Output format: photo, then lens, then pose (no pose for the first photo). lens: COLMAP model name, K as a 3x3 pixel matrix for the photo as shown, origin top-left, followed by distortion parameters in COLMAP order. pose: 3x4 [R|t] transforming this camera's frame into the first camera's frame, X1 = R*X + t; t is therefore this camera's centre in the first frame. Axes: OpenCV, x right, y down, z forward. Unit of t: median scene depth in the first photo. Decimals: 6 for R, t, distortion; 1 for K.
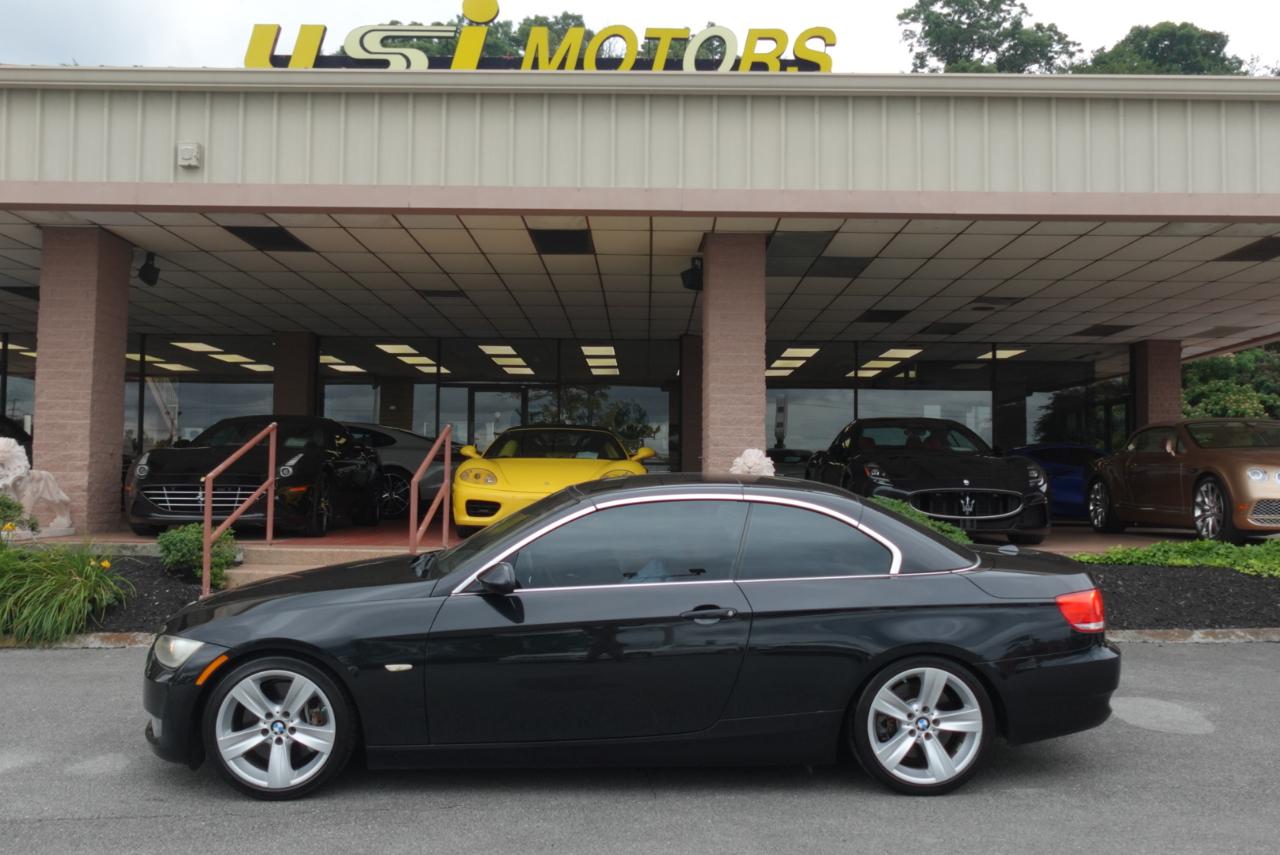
lens RADIAL K [[1190.4, 0, 641.4], [0, 1190.4, 424.7], [0, 0, 1]] dist [-0.007682, 0.011994]
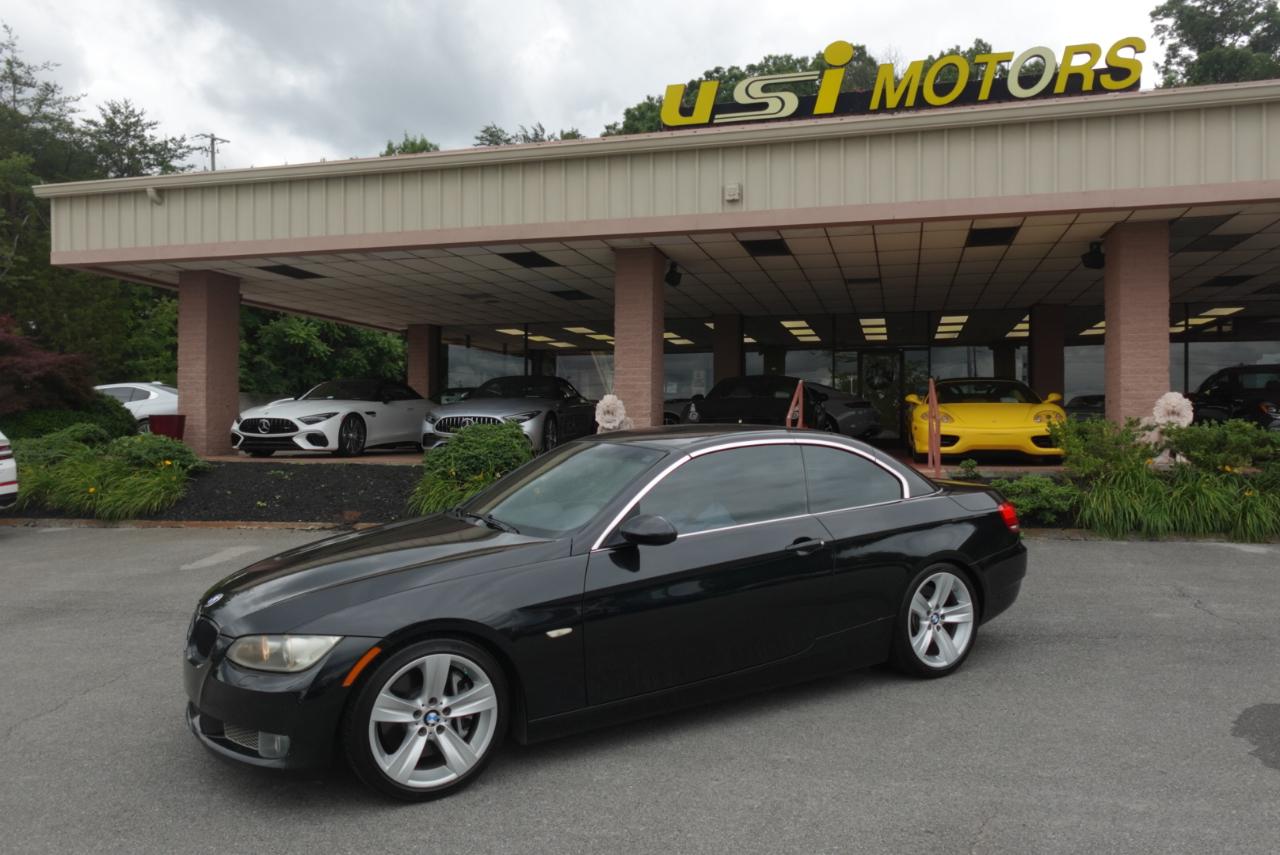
lens RADIAL K [[935.9, 0, 641.5], [0, 935.9, 431.2], [0, 0, 1]] dist [-0.005960, 0.006629]
pose [[0.964718, -0.008885, -0.263137, -0.175619], [0.022932, 0.998468, 0.050360, -0.001397], [0.262287, -0.054617, 0.963443, -0.104626]]
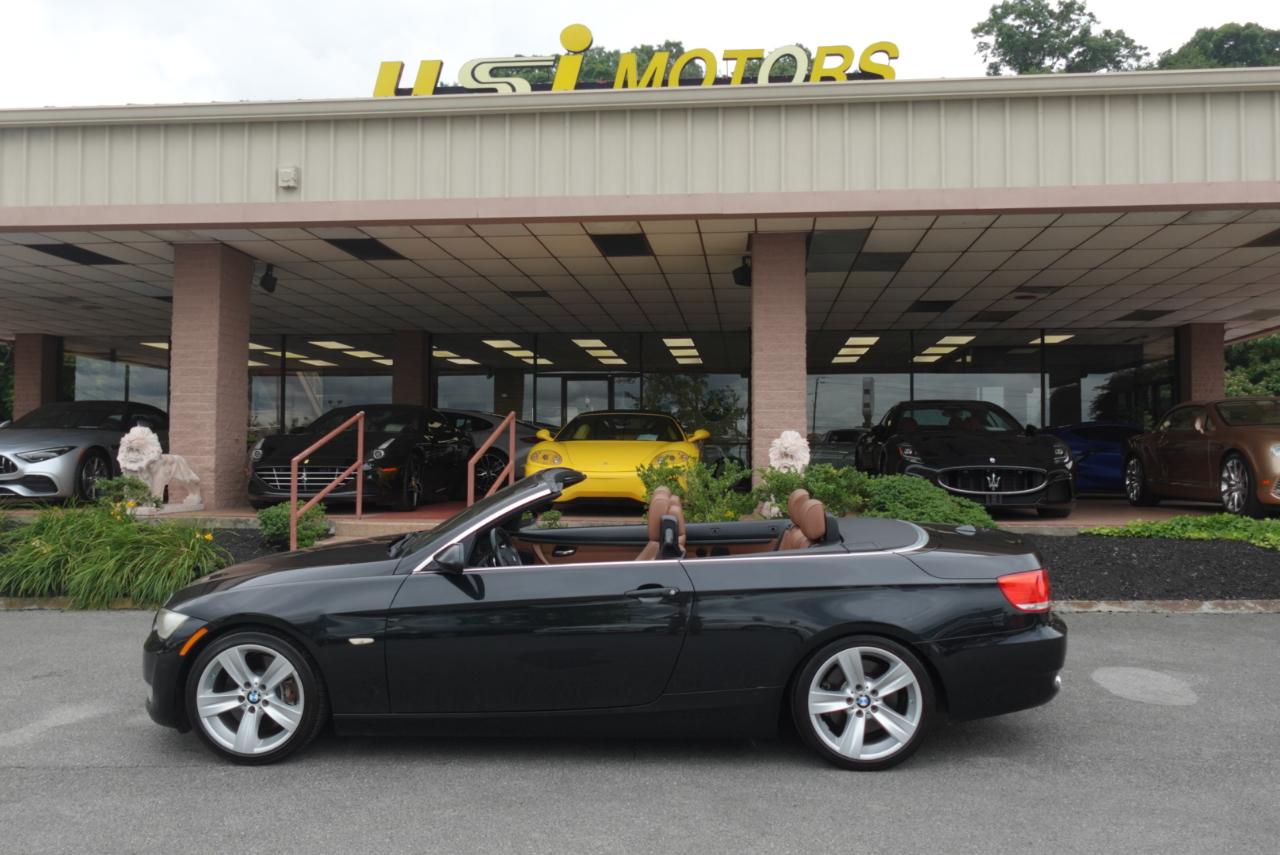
lens RADIAL K [[1052.4, 0, 640.2], [0, 1052.4, 427.1], [0, 0, 1]] dist [-0.006619, 0.008095]
pose [[0.994828, -0.008951, -0.101183, 0.050103], [0.010862, 0.999773, 0.018348, -0.002075], [0.100995, -0.019352, 0.994699, 0.024260]]
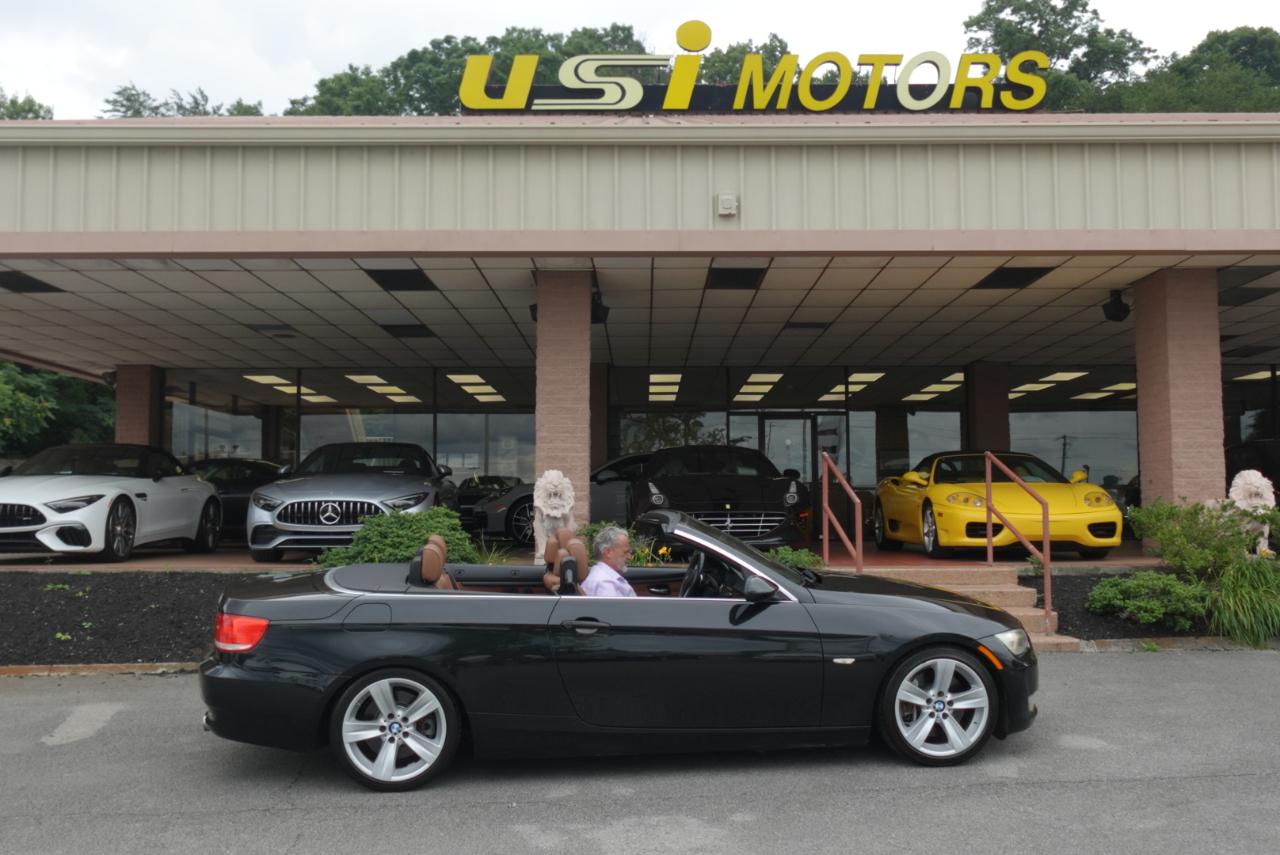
lens RADIAL K [[1259.0, 0, 641.0], [0, 1259.0, 428.8], [0, 0, 1]] dist [-0.015262, 0.027700]
pose [[0.999893, -0.014158, 0.003570, -0.420535], [0.014216, 0.999759, -0.016705, -0.005539], [-0.003333, 0.016754, 0.999854, -0.121139]]
